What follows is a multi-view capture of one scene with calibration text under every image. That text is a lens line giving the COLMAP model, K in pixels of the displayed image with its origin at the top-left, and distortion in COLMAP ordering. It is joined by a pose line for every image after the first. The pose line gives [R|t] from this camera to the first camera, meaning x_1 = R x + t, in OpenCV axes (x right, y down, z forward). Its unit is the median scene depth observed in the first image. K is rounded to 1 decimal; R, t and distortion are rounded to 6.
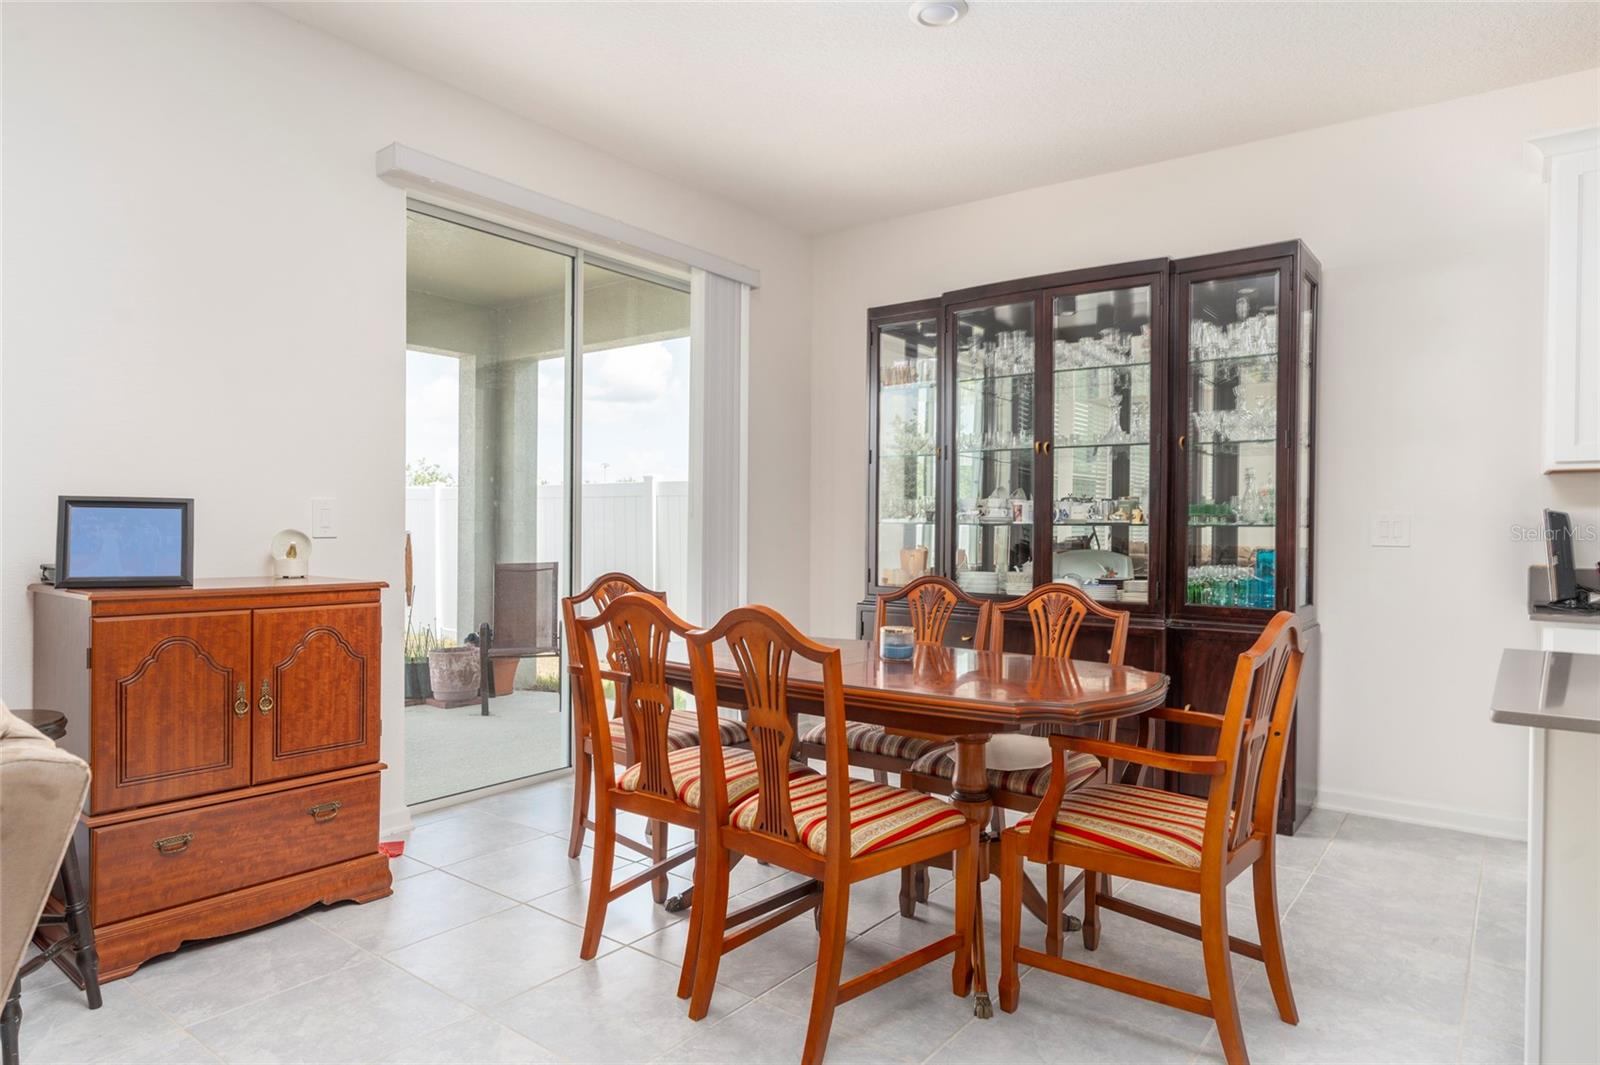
lens RADIAL K [[954.8, 0, 801.1], [0, 954.8, 525.1], [0, 0, 1]] dist [0.019726, 0.000004]
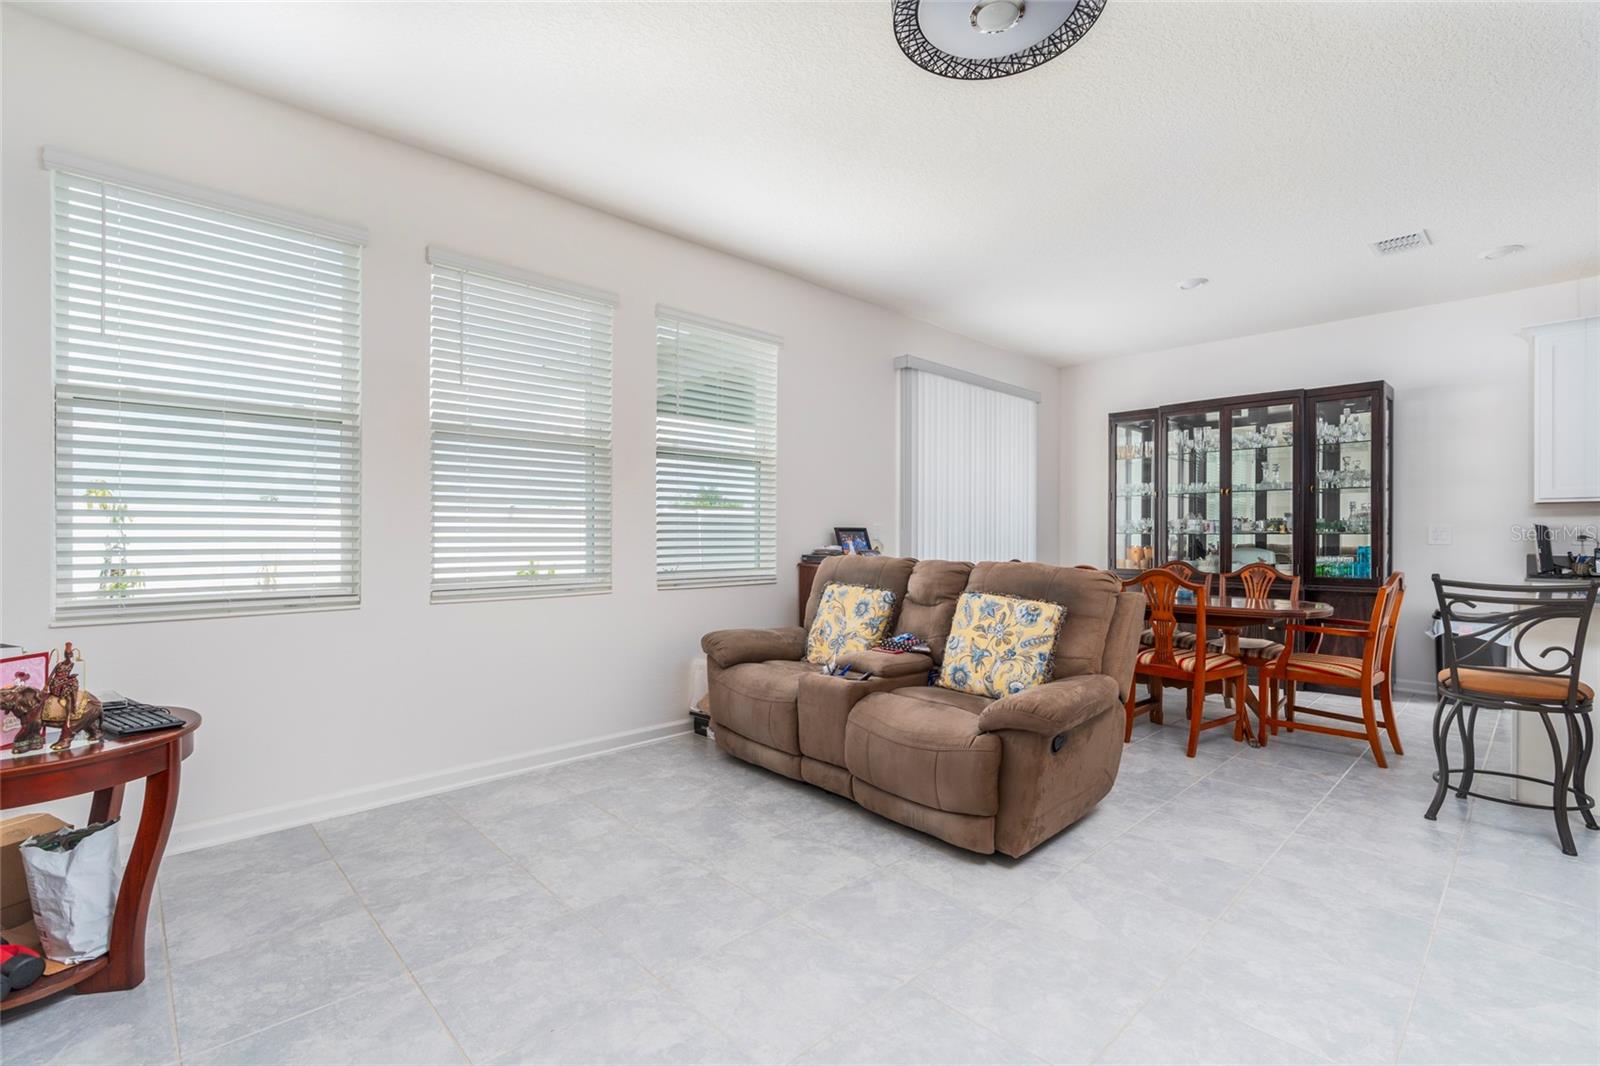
lens RADIAL K [[736.9, 0, 803.6], [0, 736.9, 523.9], [0, 0, 1]] dist [0.018046, 0.000357]
pose [[0.990859, -0.005027, -0.134810, -0.377097], [0.003052, 0.999885, -0.014852, 0.000452], [0.134869, 0.014305, 0.990760, -0.541445]]
